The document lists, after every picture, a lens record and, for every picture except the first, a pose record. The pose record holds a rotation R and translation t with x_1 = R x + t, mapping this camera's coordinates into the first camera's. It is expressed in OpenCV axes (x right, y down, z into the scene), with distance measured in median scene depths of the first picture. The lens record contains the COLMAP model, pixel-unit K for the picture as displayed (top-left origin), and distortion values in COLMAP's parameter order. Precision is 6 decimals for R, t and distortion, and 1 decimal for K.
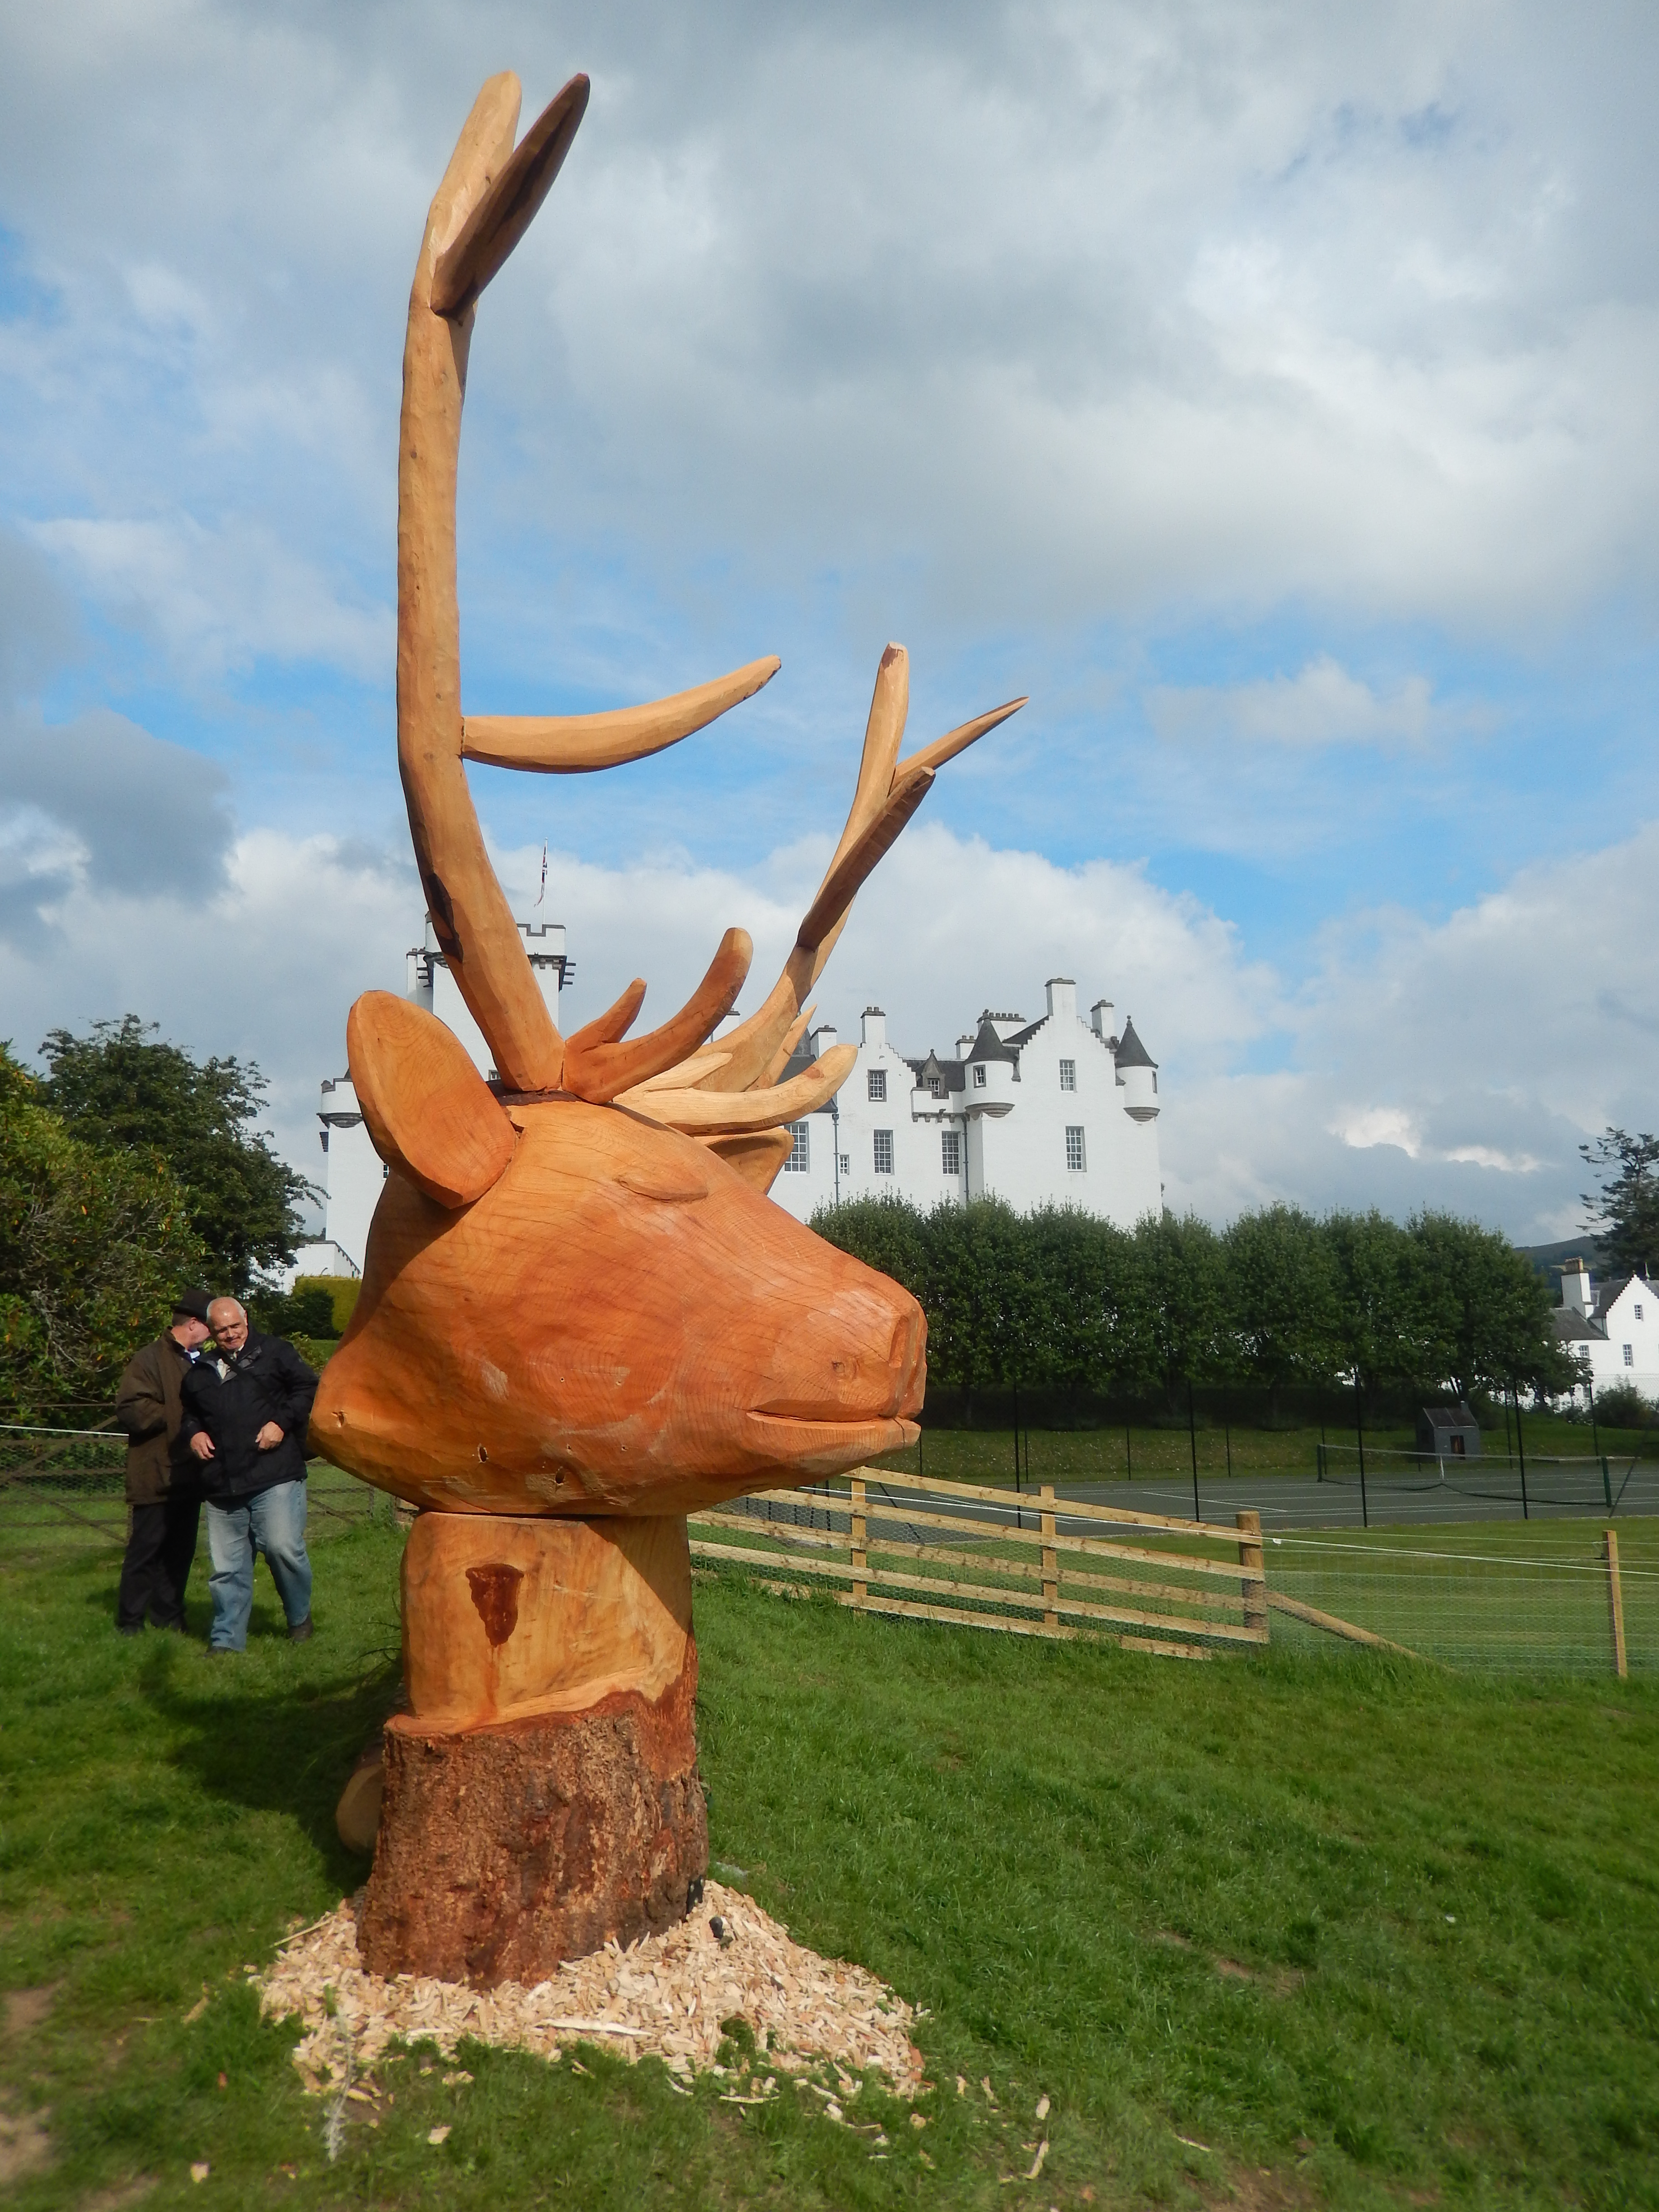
lens RADIAL K [[1621.0, 0, 864.2], [0, 1621.0, 1101.9], [0, 0, 1]] dist [0.001114, -0.000281]
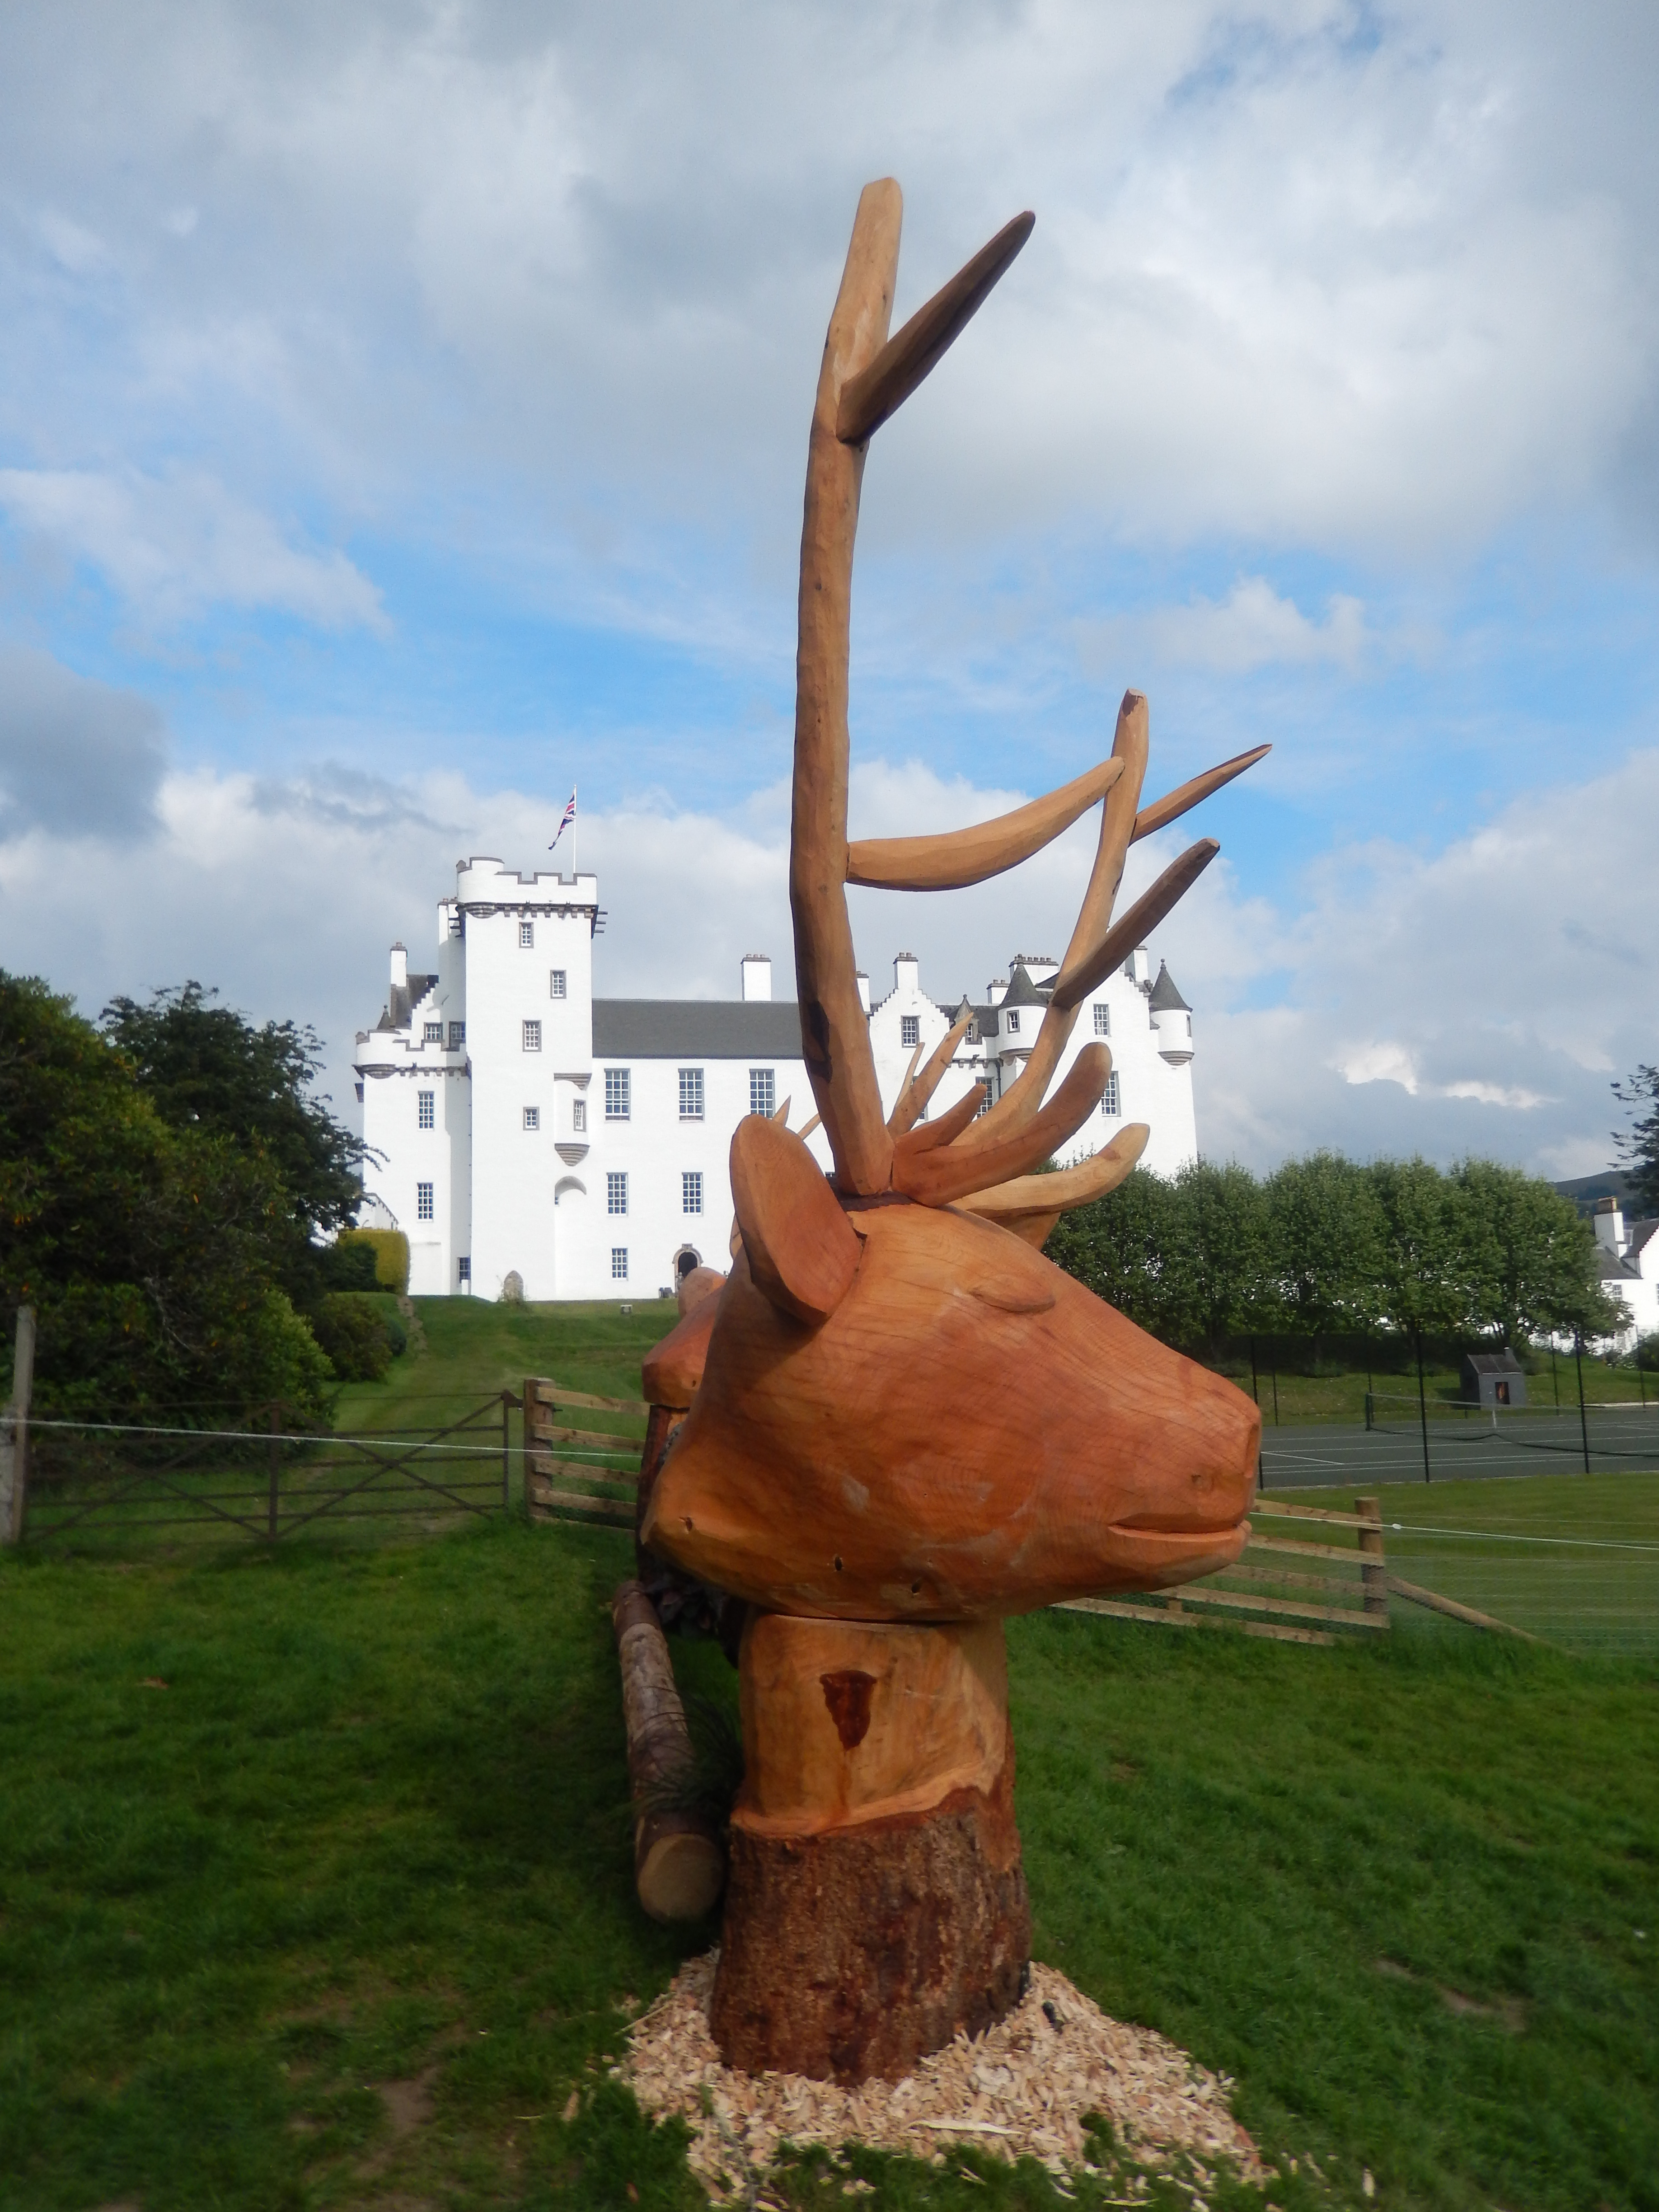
lens RADIAL K [[1625.0, 0, 872.8], [0, 1625.0, 1112.8], [0, 0, 1]] dist [0.003449, -0.005757]
pose [[0.999852, -0.007185, -0.015611, -0.187643], [0.007797, 0.999189, 0.039508, -0.097887], [0.015315, -0.039623, 0.999097, 0.003546]]
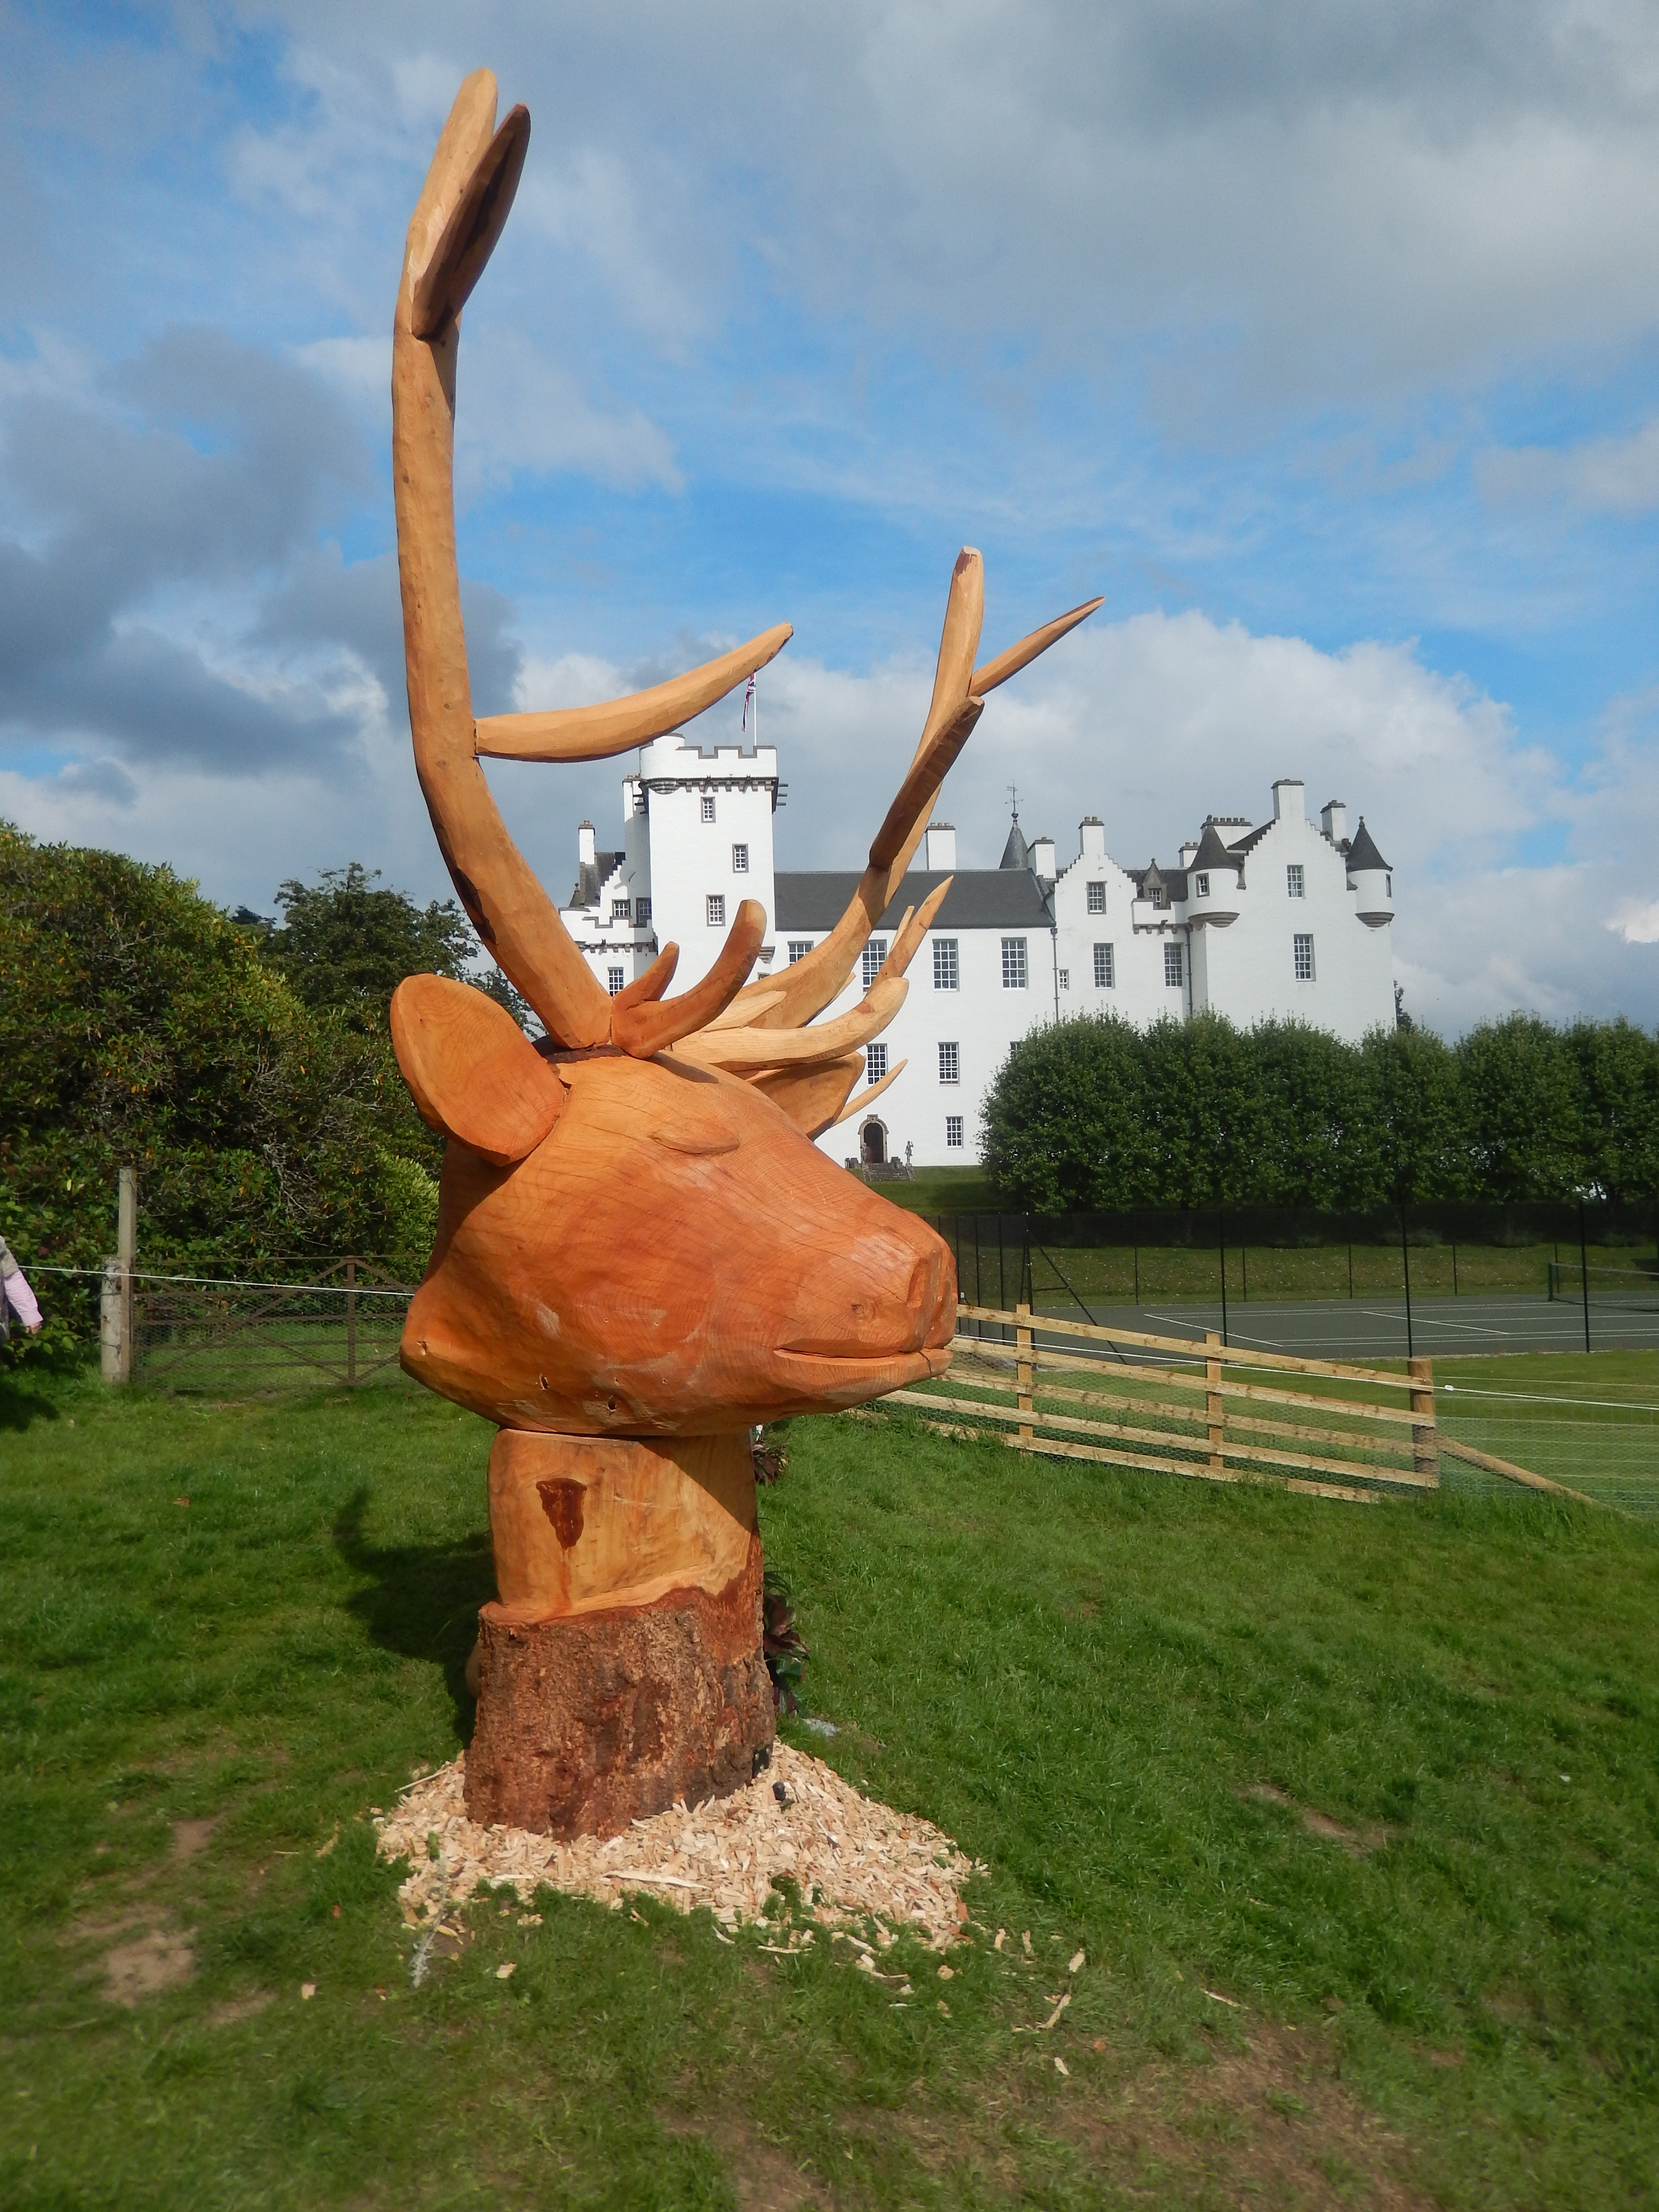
lens RADIAL K [[1626.3, 0, 859.1], [0, 1626.3, 1101.6], [0, 0, 1]] dist [-0.000758, 0.008730]
pose [[0.990397, -0.012765, -0.137662, 0.127151], [0.028088, 0.993540, 0.109947, -0.085592], [0.135370, -0.112758, 0.984358, -0.040102]]
